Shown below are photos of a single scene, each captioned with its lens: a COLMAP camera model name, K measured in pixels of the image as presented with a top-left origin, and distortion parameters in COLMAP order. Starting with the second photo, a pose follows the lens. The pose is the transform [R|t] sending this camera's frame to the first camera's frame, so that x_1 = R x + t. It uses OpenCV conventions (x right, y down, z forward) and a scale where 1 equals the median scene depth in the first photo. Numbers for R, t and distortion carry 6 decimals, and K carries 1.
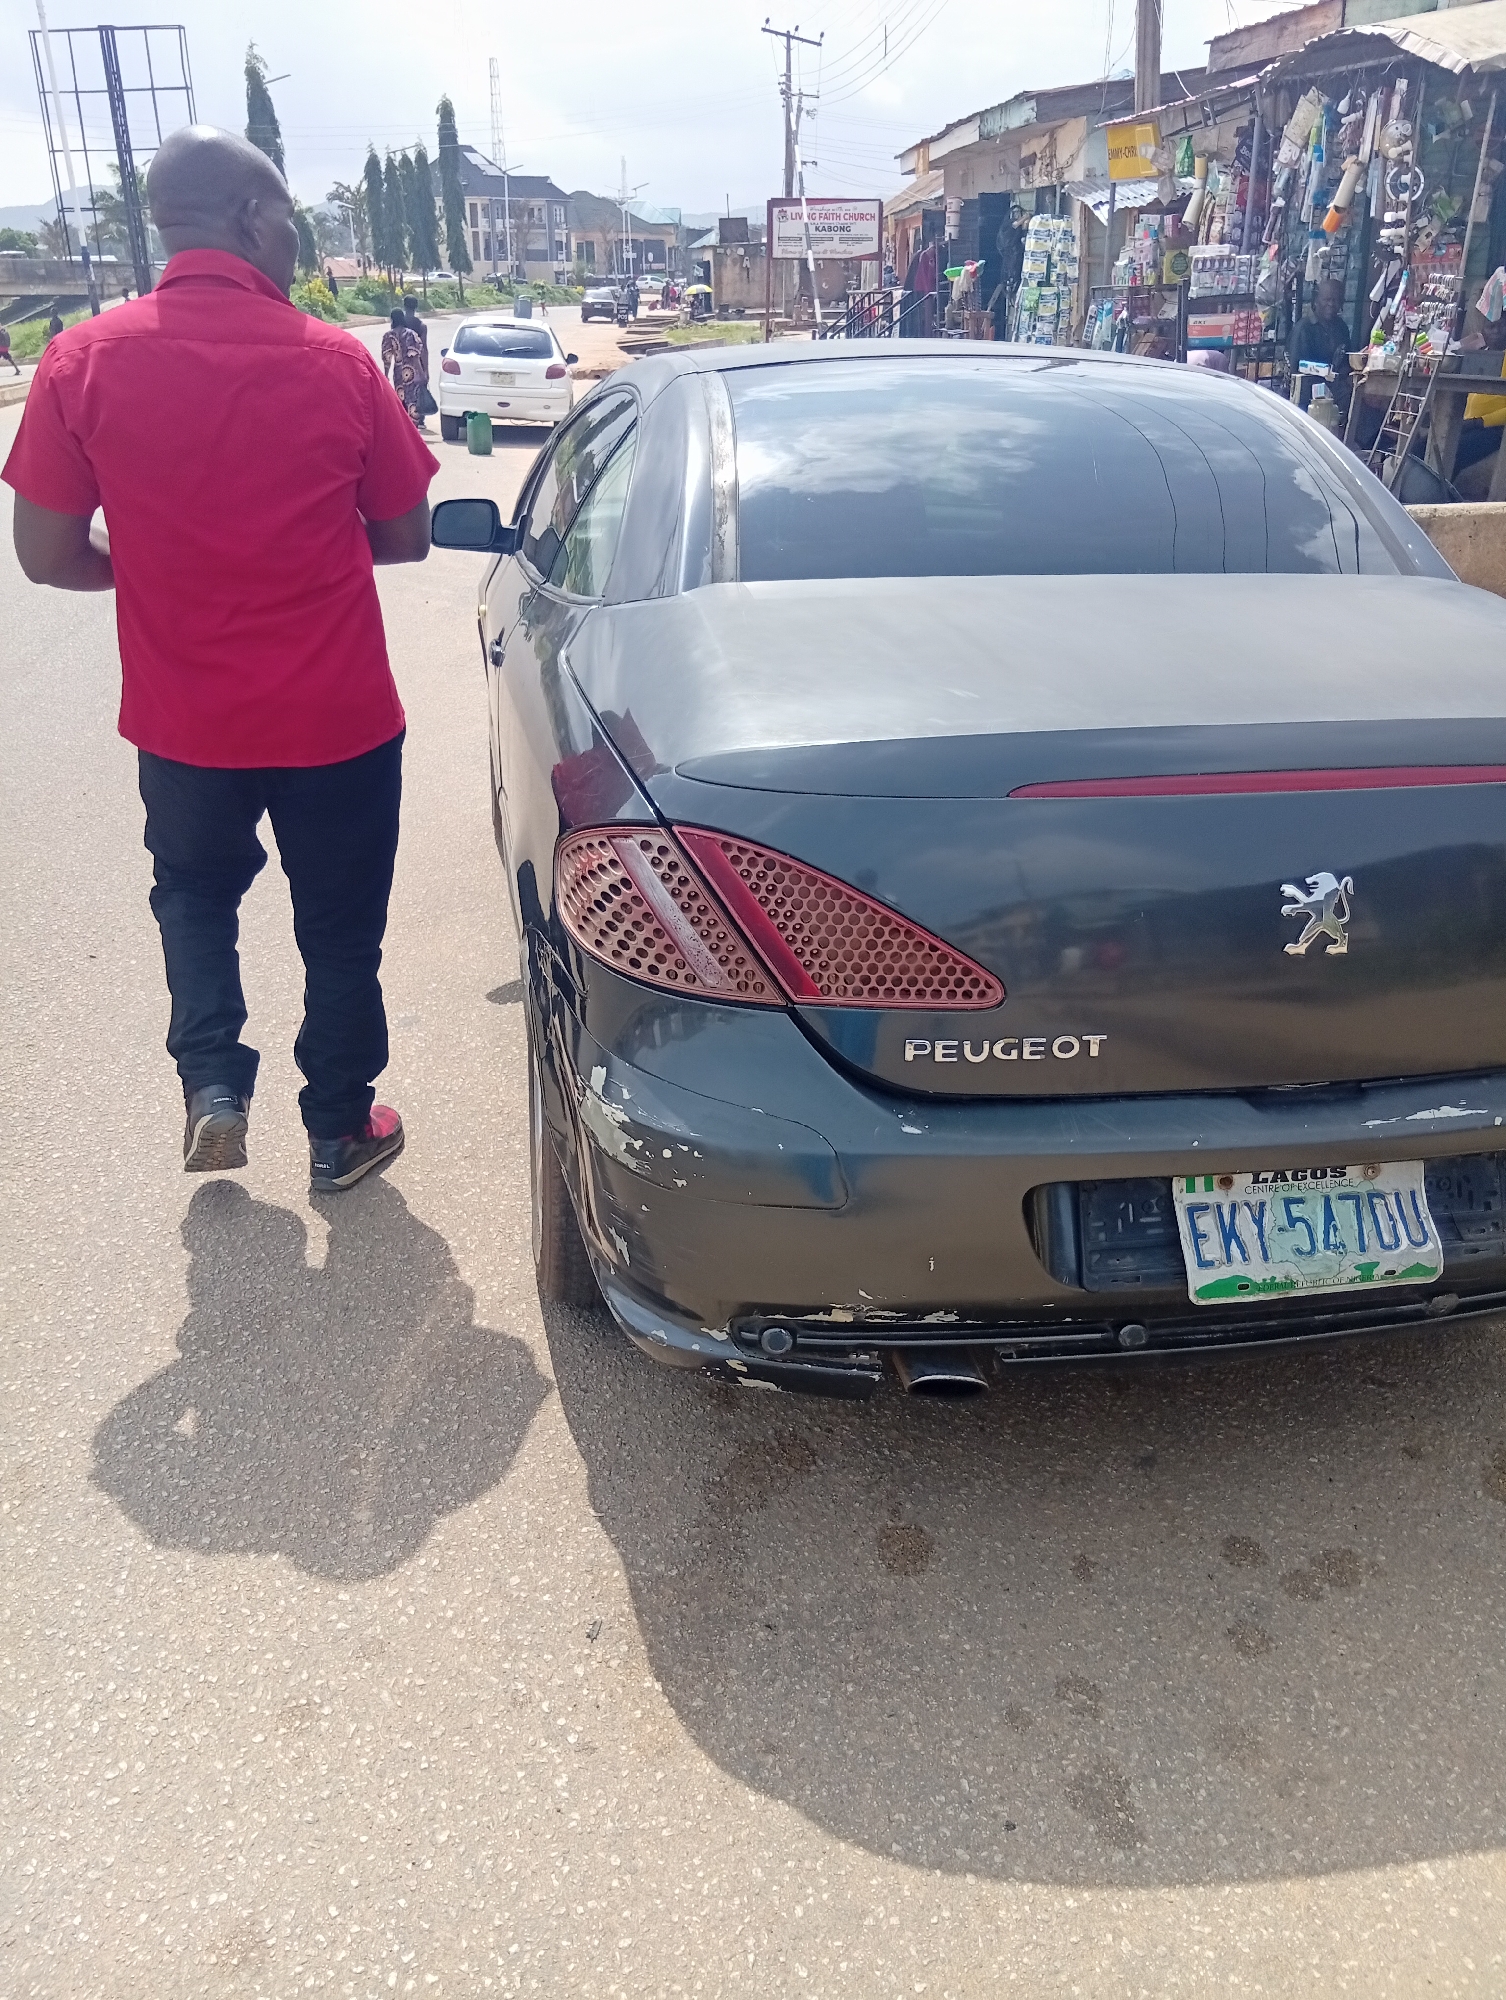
lens RADIAL K [[1635.9, 0, 753.0], [0, 1635.9, 1000.0], [0, 0, 1]] dist [0.106794, -0.220213]
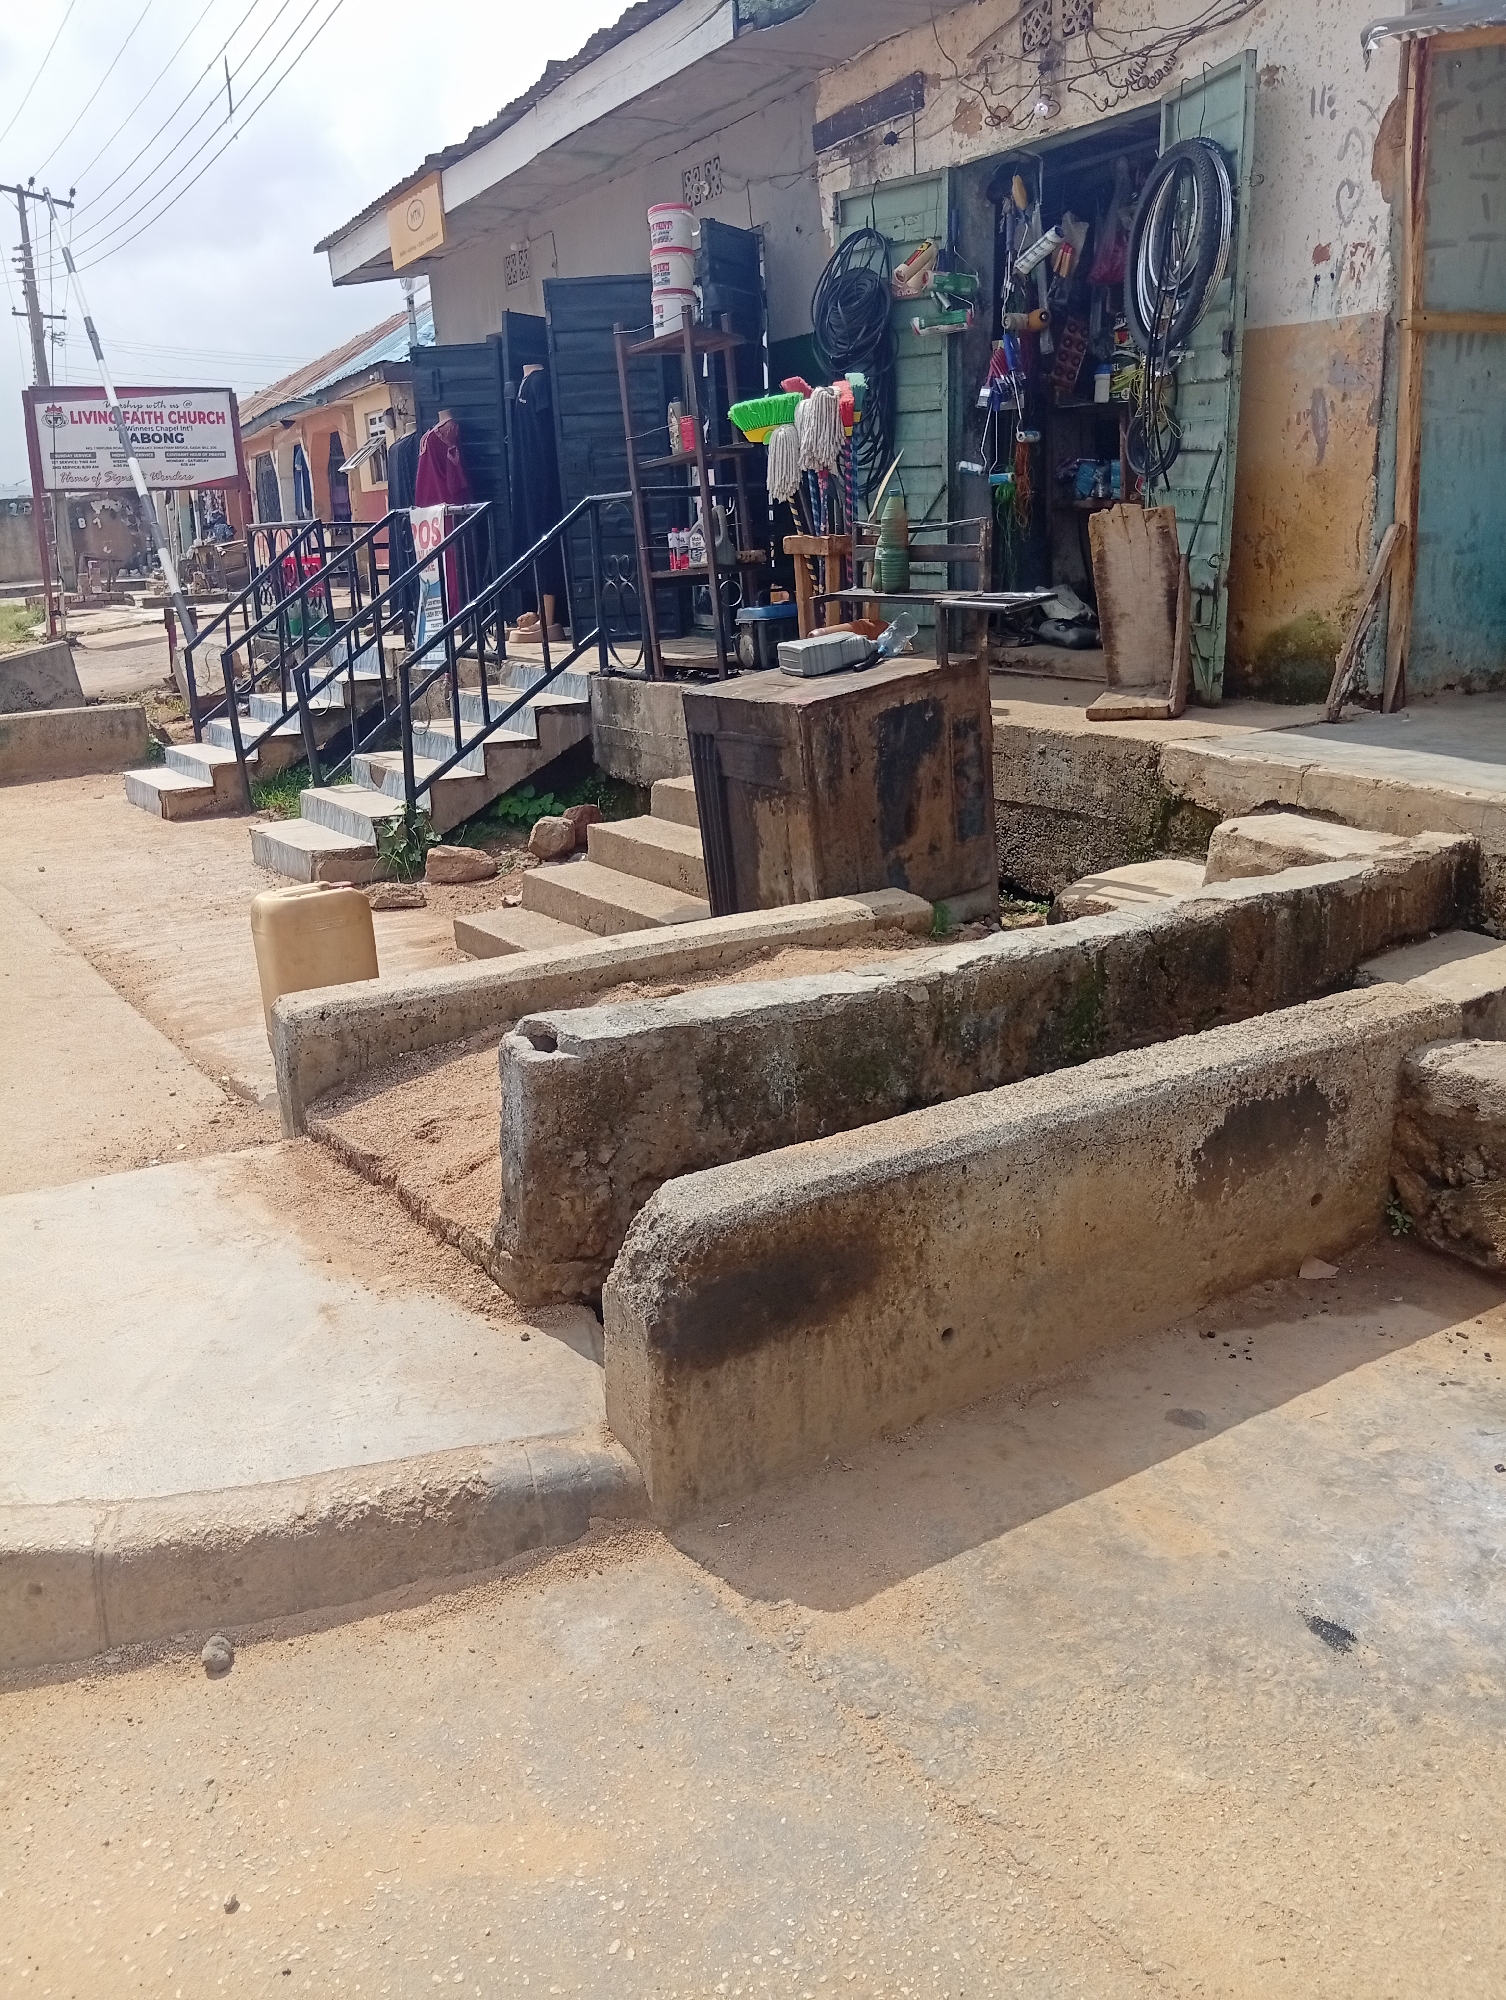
lens RADIAL K [[1635.9, 0, 753.0], [0, 1635.9, 1000.0], [0, 0, 1]] dist [0.106794, -0.220213]
pose [[0.914622, -0.136831, 0.380451, -0.006327], [0.190195, 0.975983, -0.106222, -0.174289], [-0.356779, 0.169513, 0.918680, 0.430183]]
